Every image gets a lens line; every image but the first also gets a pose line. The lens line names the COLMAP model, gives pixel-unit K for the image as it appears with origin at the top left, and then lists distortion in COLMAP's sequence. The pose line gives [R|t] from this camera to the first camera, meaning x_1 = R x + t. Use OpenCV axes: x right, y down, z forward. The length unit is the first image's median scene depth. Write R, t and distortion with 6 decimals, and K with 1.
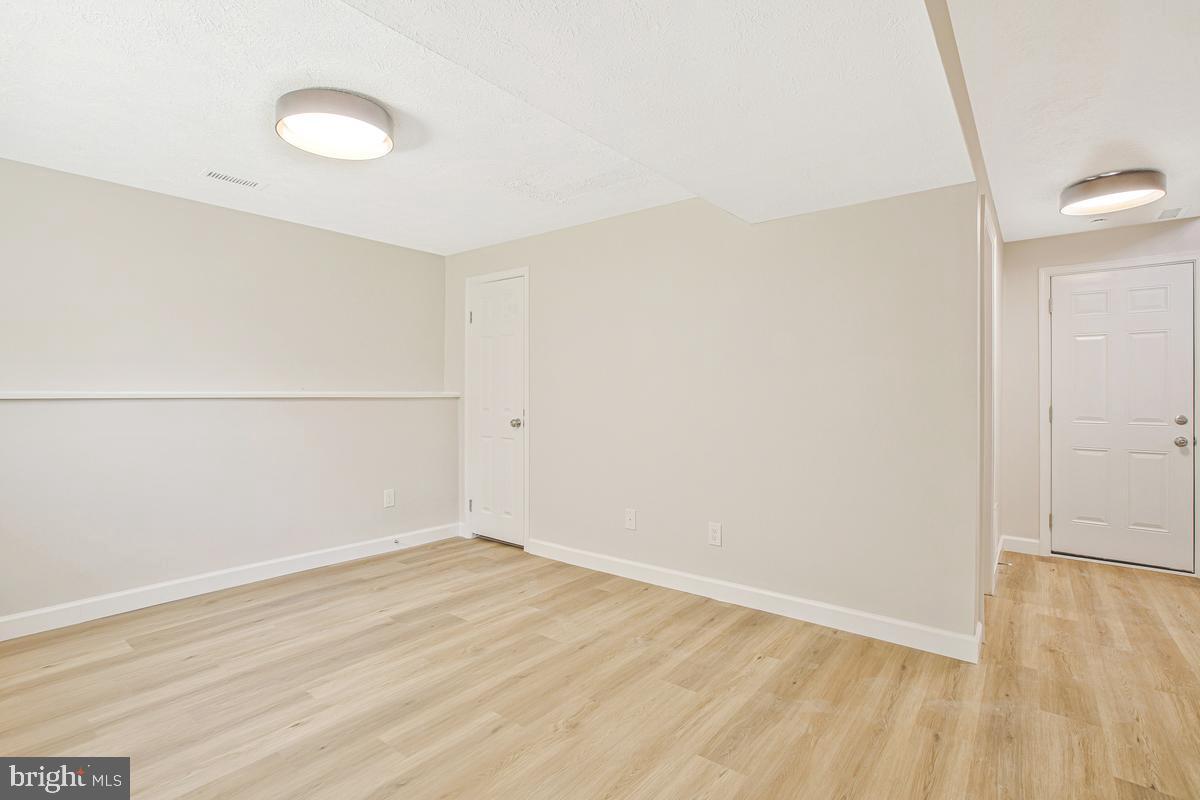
lens RADIAL K [[563.9, 0, 591.1], [0, 563.9, 398.7], [0, 0, 1]] dist [-0.010402, 0.002128]
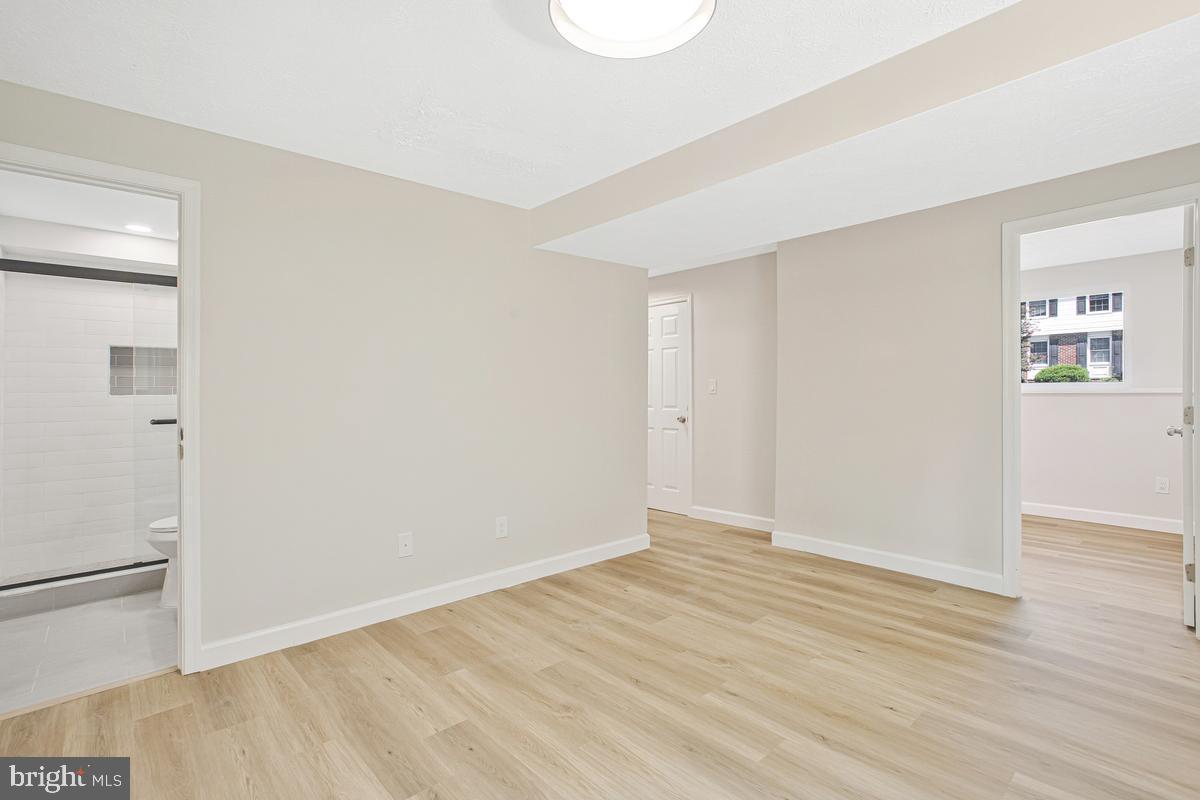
lens RADIAL K [[563.9, 0, 591.7], [0, 563.9, 394.7], [0, 0, 1]] dist [-0.010402, 0.002128]
pose [[0.157623, -0.000754, 0.987499, -0.969271], [0.013936, 0.999902, -0.001461, -0.003274], [-0.987401, 0.013992, 0.157618, 0.807919]]
